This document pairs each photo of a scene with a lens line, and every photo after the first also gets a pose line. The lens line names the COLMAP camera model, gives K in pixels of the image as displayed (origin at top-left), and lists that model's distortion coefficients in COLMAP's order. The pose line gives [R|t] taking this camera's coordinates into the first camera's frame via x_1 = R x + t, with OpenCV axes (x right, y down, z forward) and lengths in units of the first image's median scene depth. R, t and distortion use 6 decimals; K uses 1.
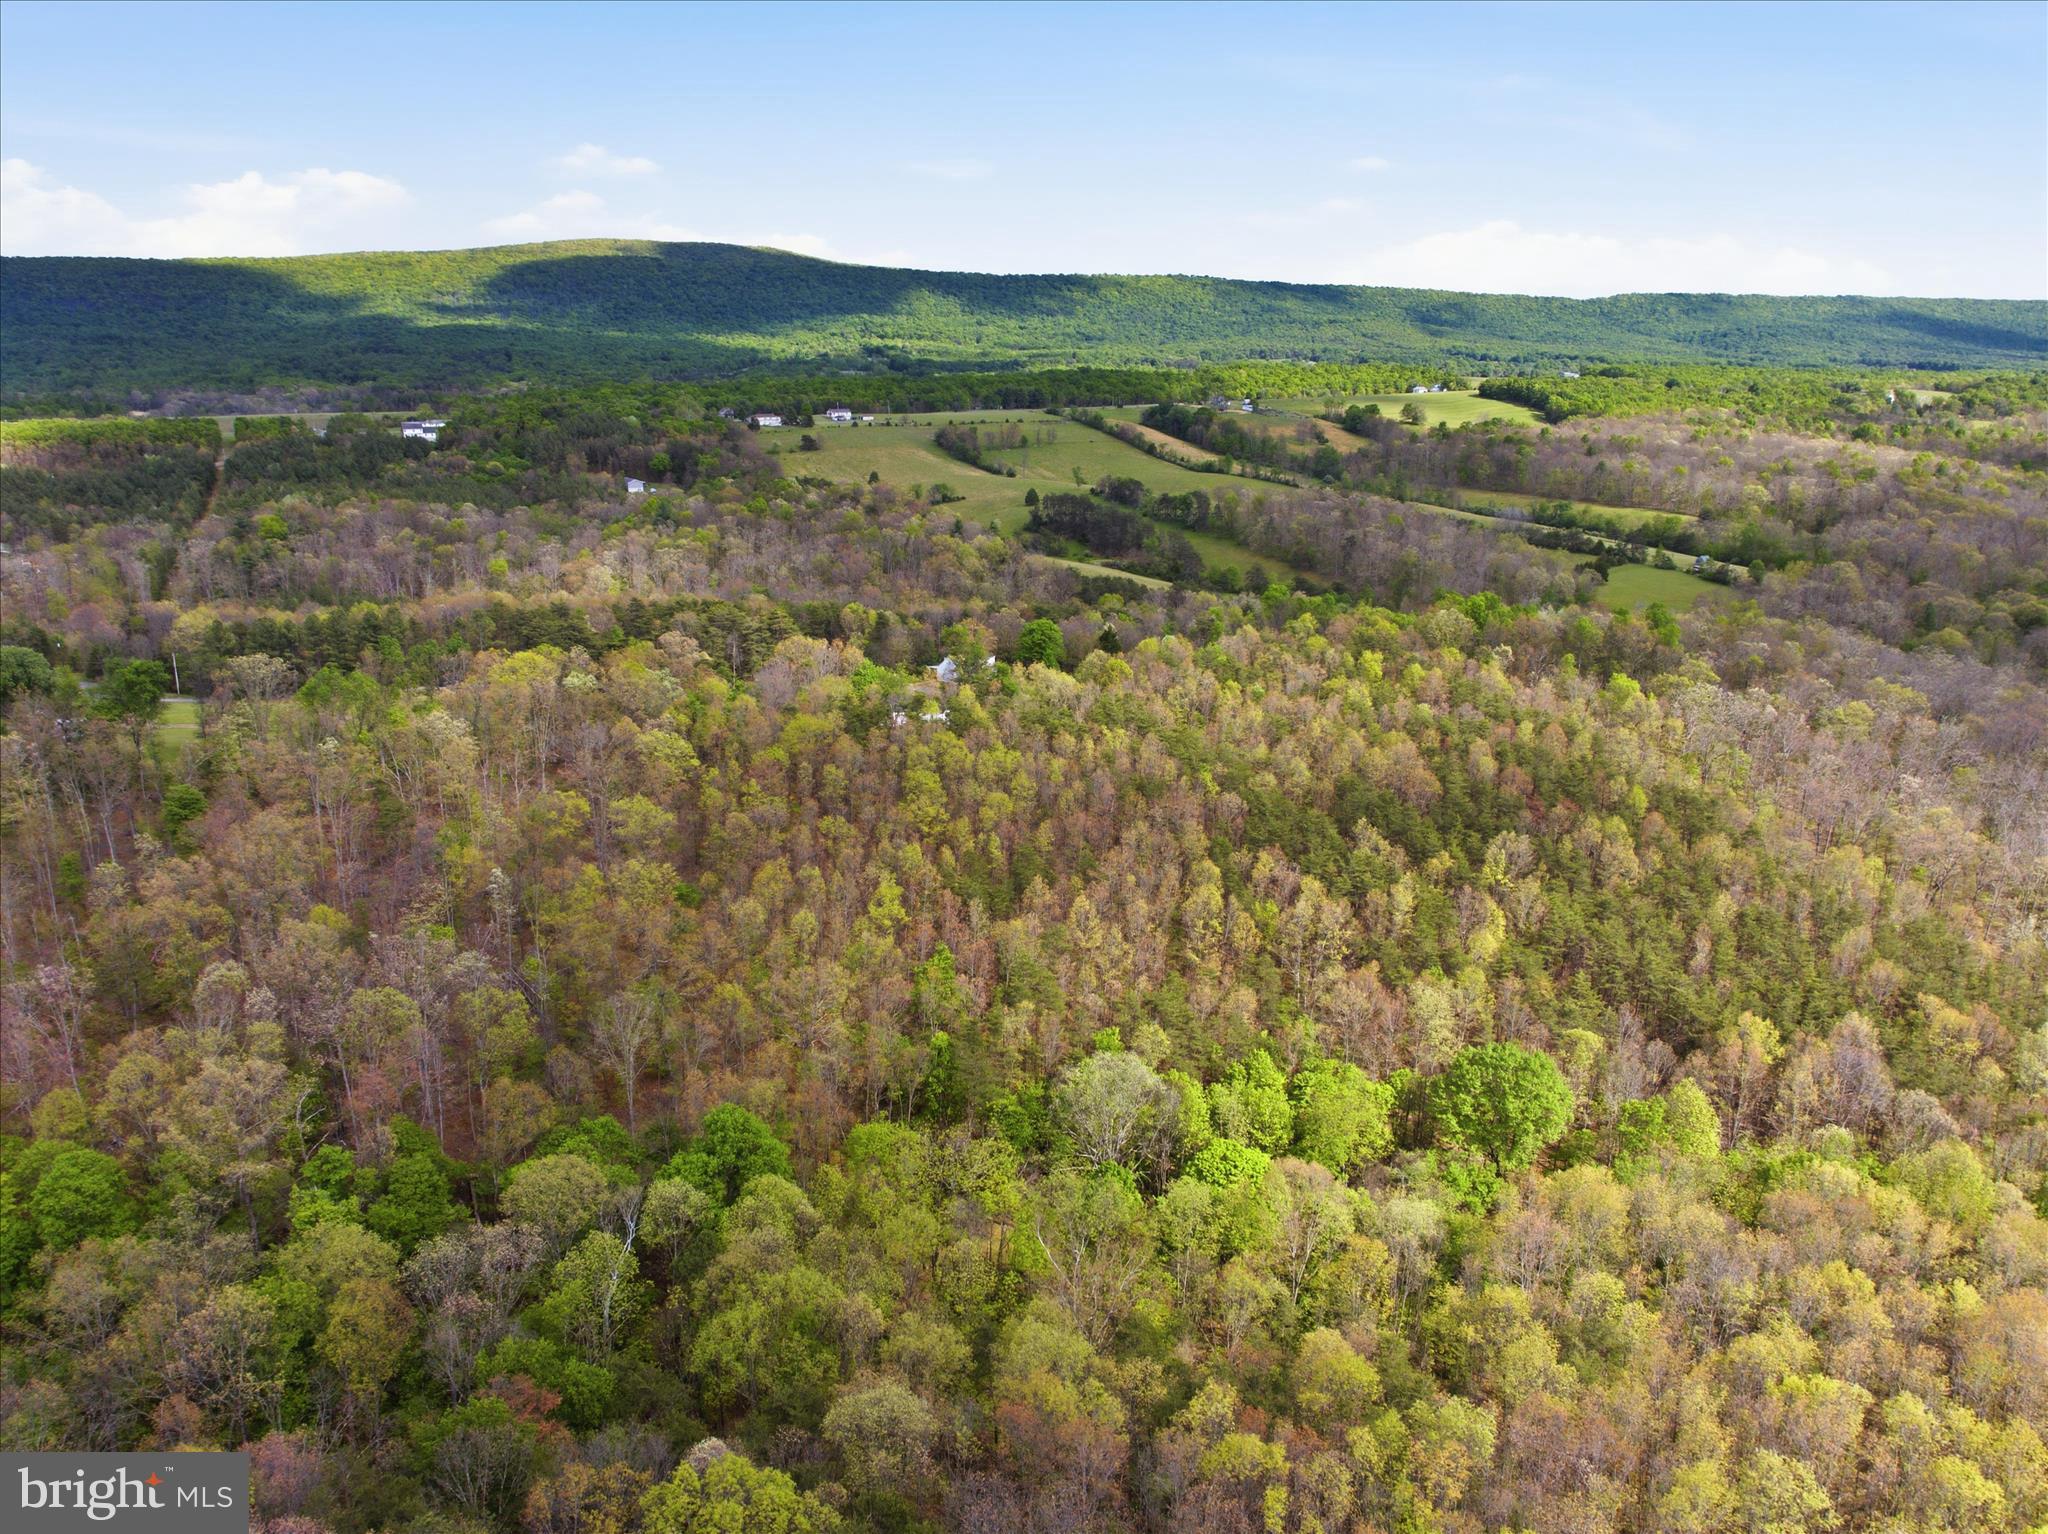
lens RADIAL K [[1446.4, 0, 1036.8], [0, 1446.4, 742.9], [0, 0, 1]] dist [-0.038545, -0.008577]
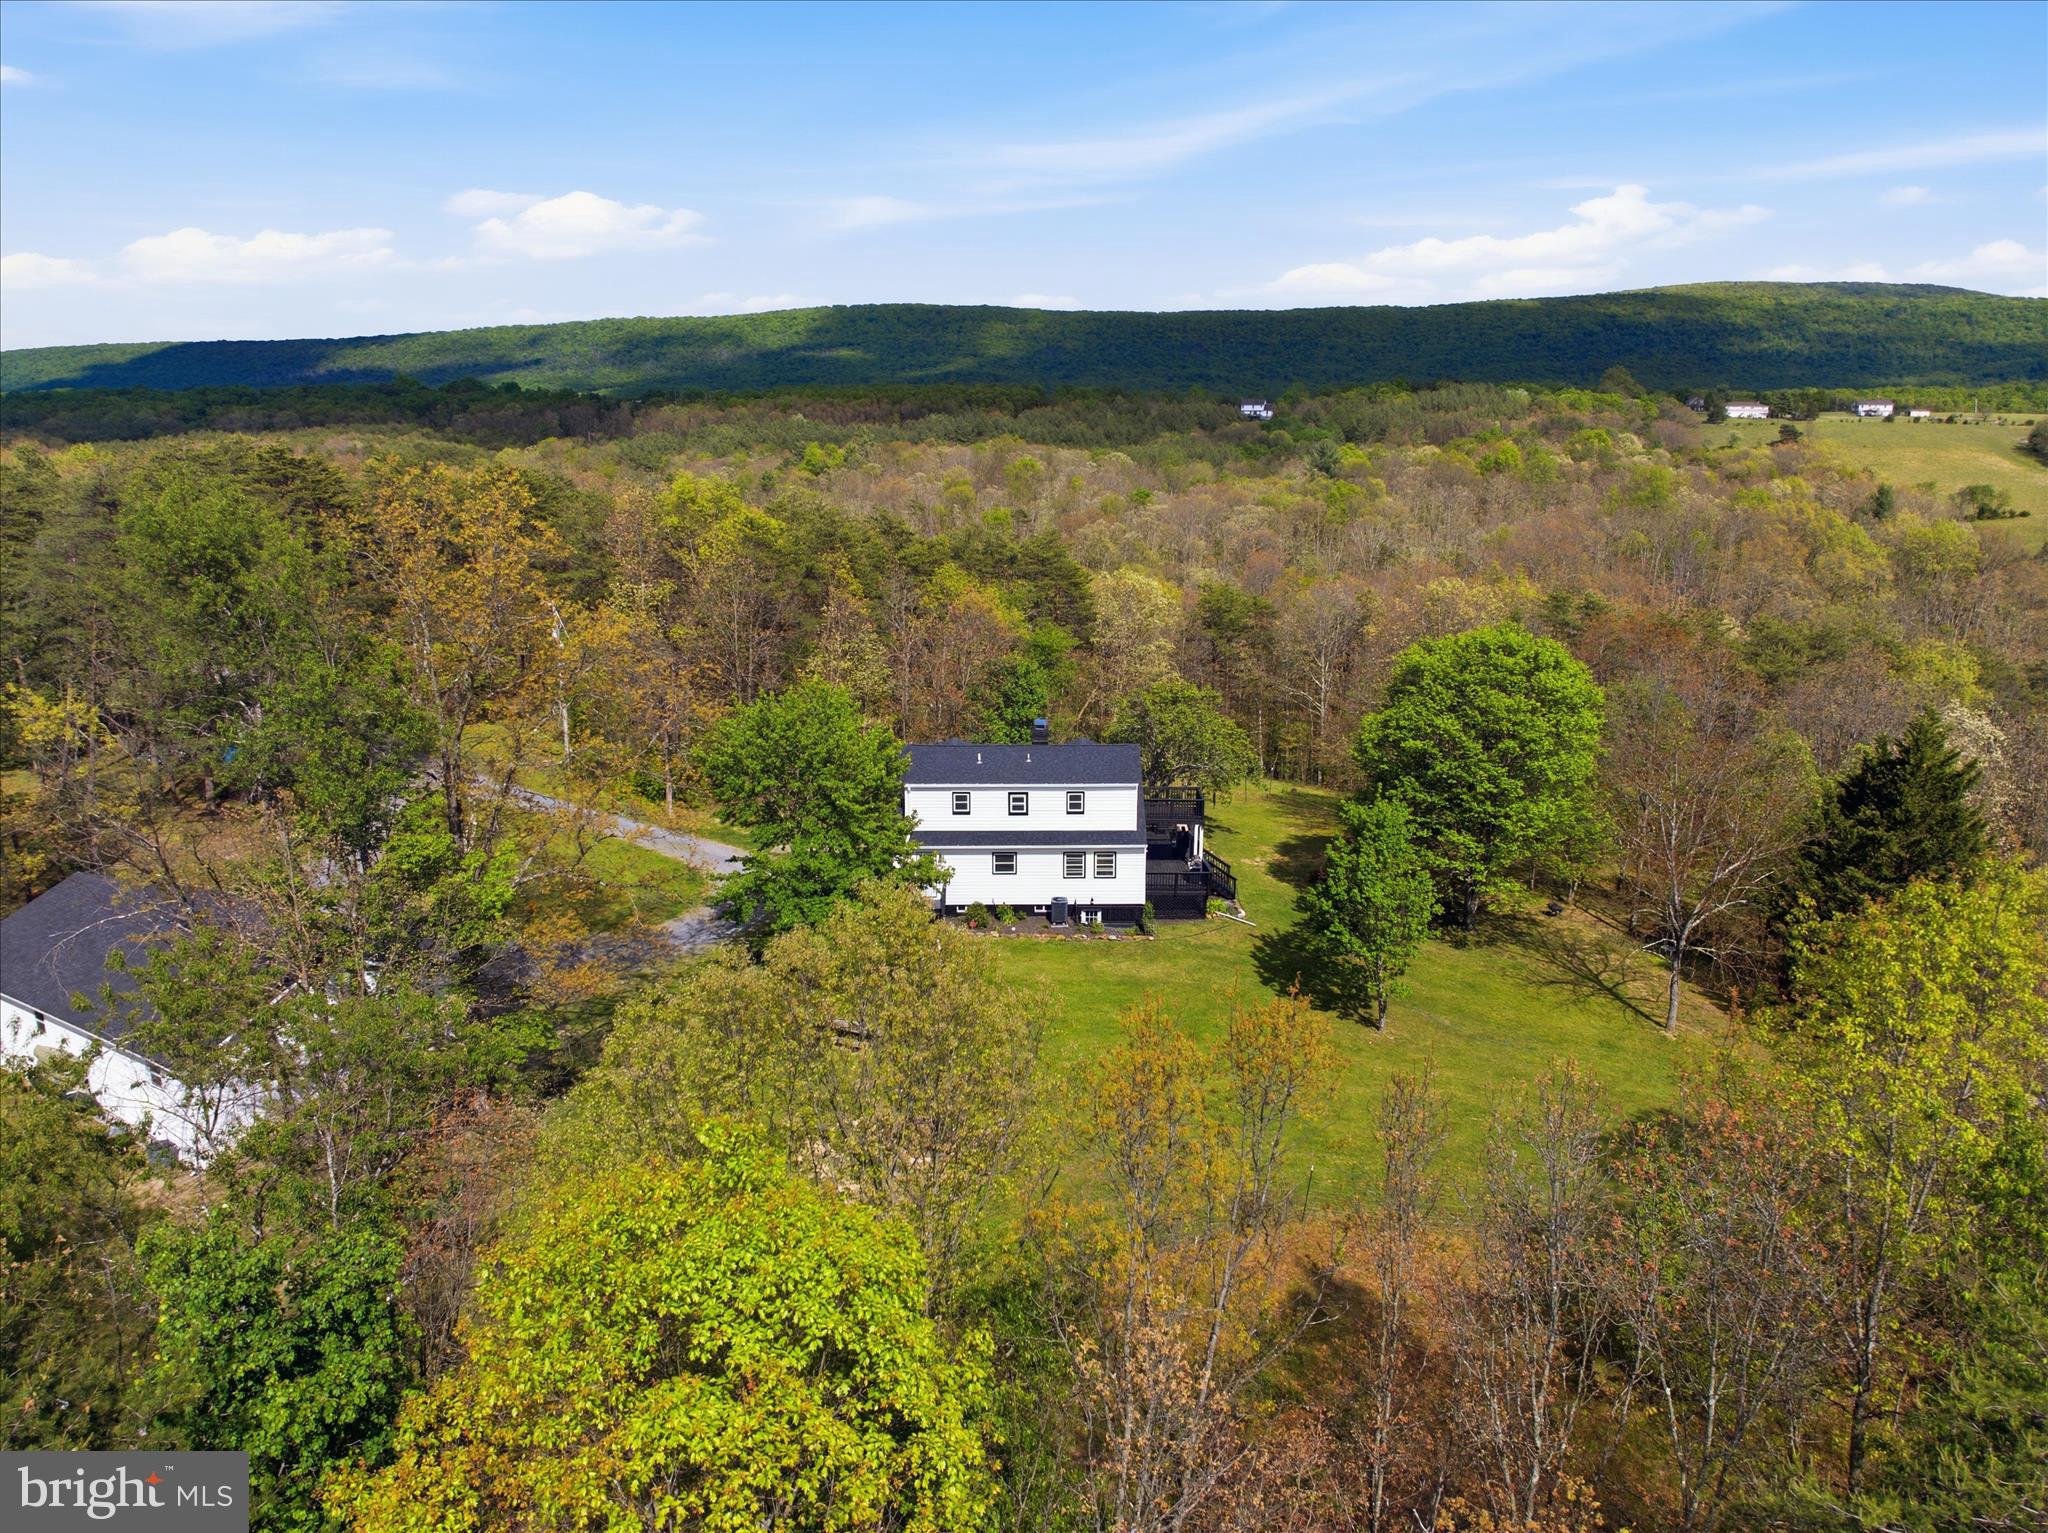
lens RADIAL K [[1445.3, 0, 1036.0], [0, 1445.3, 747.4], [0, 0, 1]] dist [-0.041361, 0.002642]
pose [[0.742542, 0.147873, -0.653273, 0.028181], [-0.177308, 0.983927, 0.021183, -0.022674], [0.645906, 0.100101, 0.756826, 0.292304]]
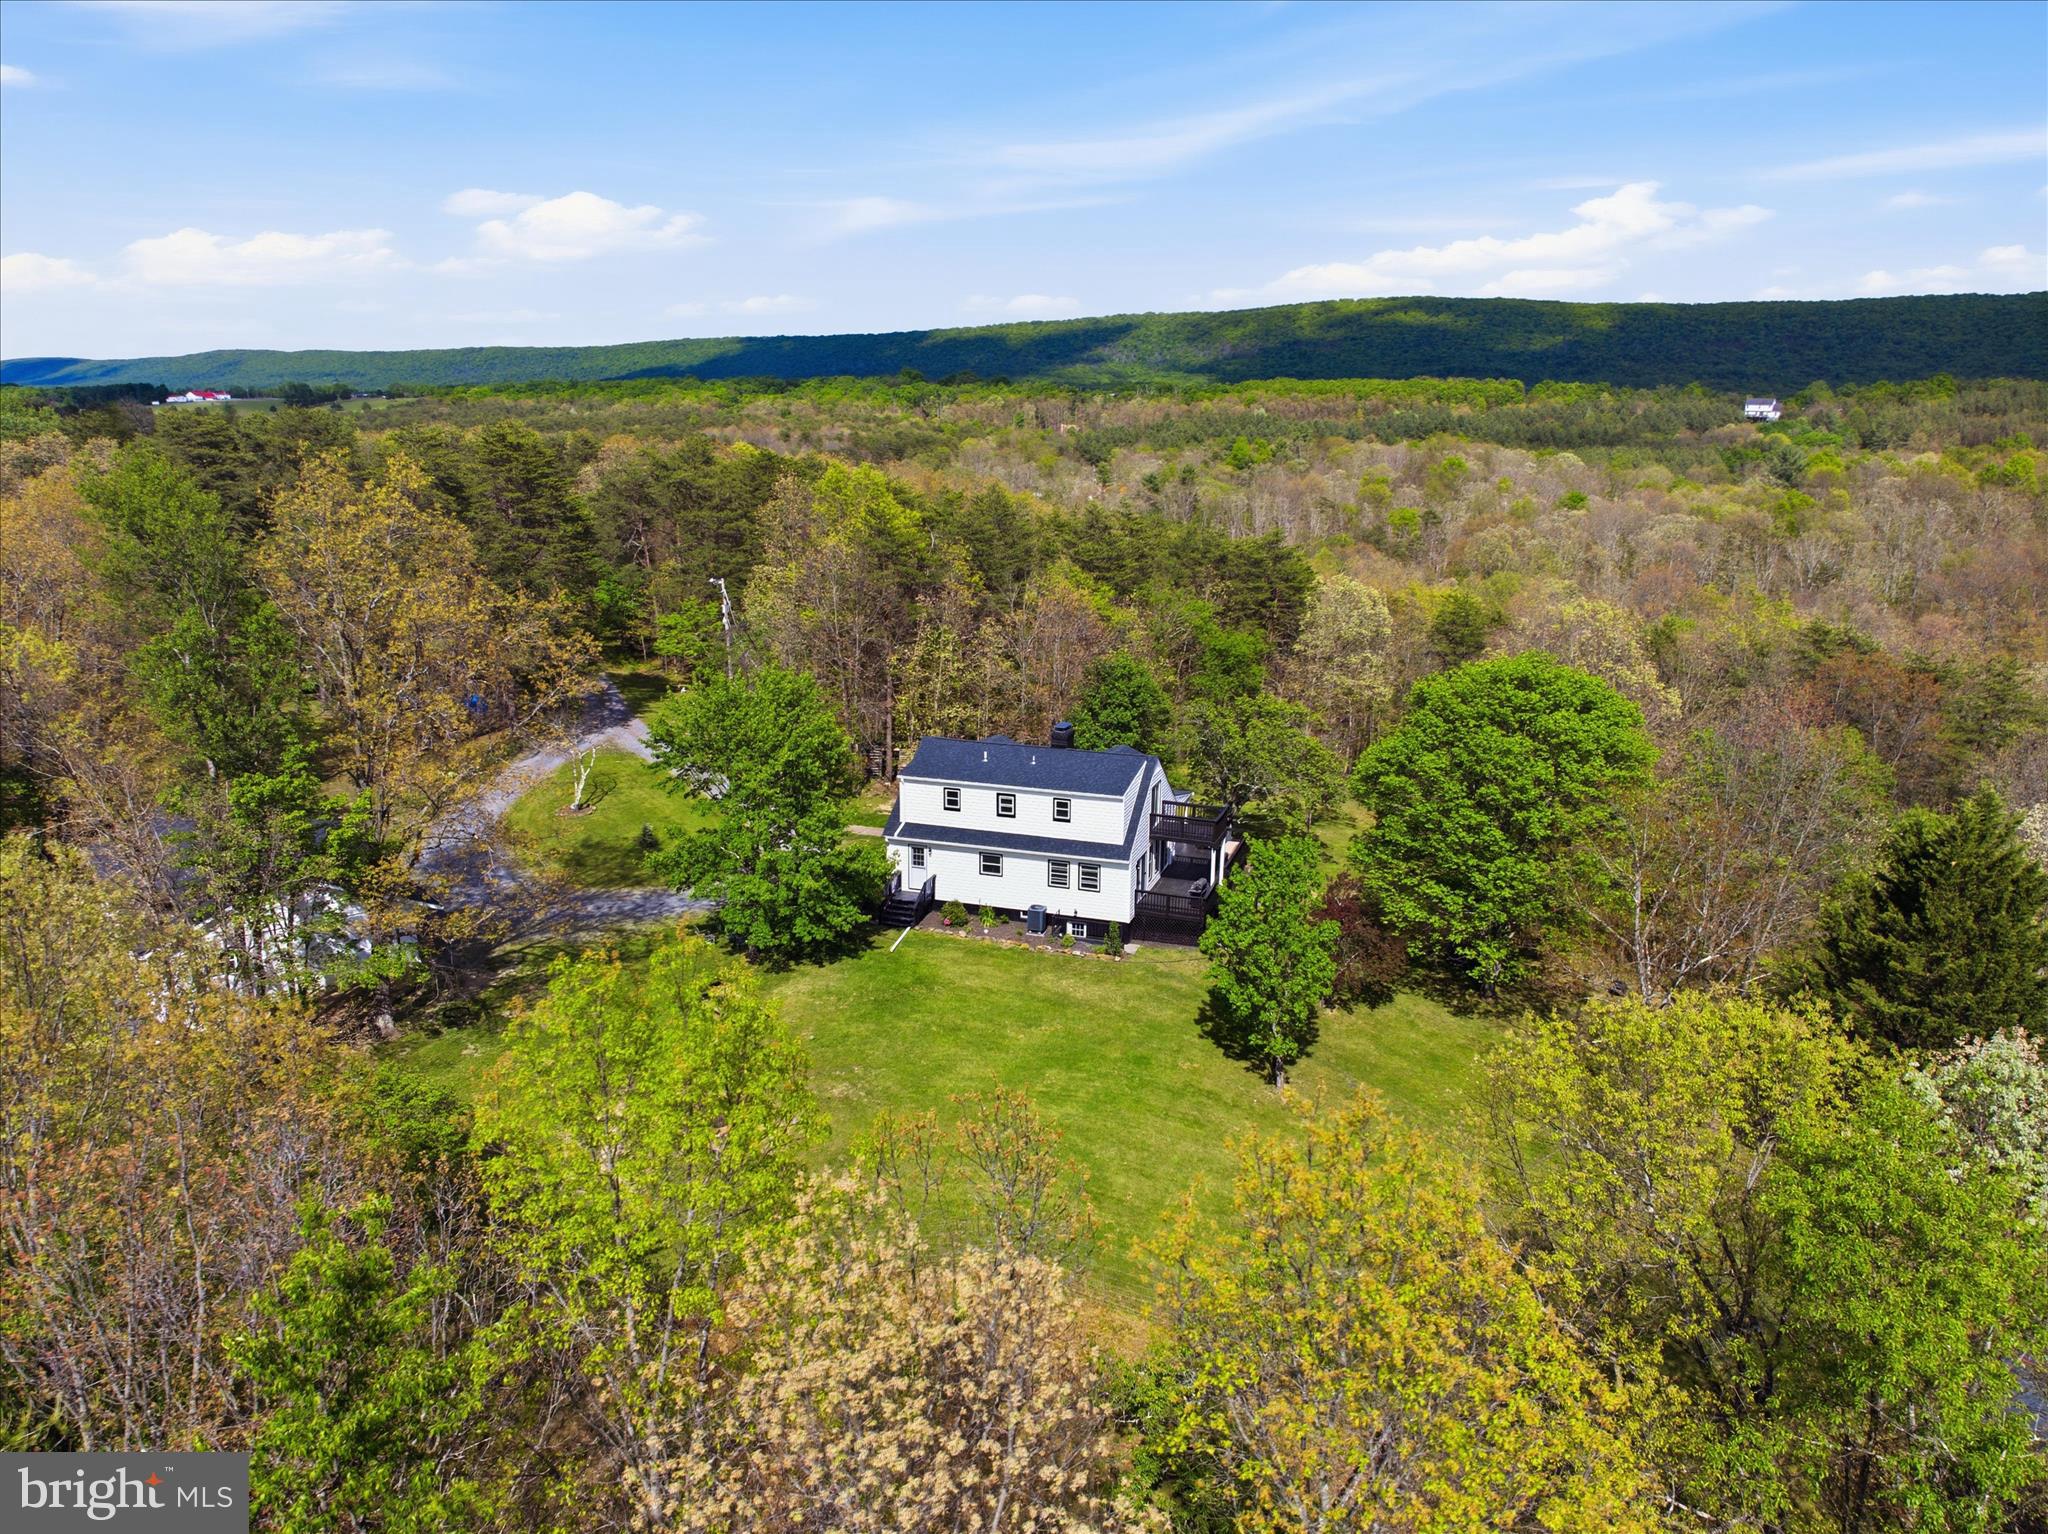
lens RADIAL K [[1441.3, 0, 1035.6], [0, 1441.3, 760.9], [0, 0, 1]] dist [-0.039067, 0.001321]
pose [[0.477368, 0.209829, -0.853283, 0.039676], [-0.240080, 0.965268, 0.103054, -0.027312], [0.845270, 0.155661, 0.511163, 0.309182]]
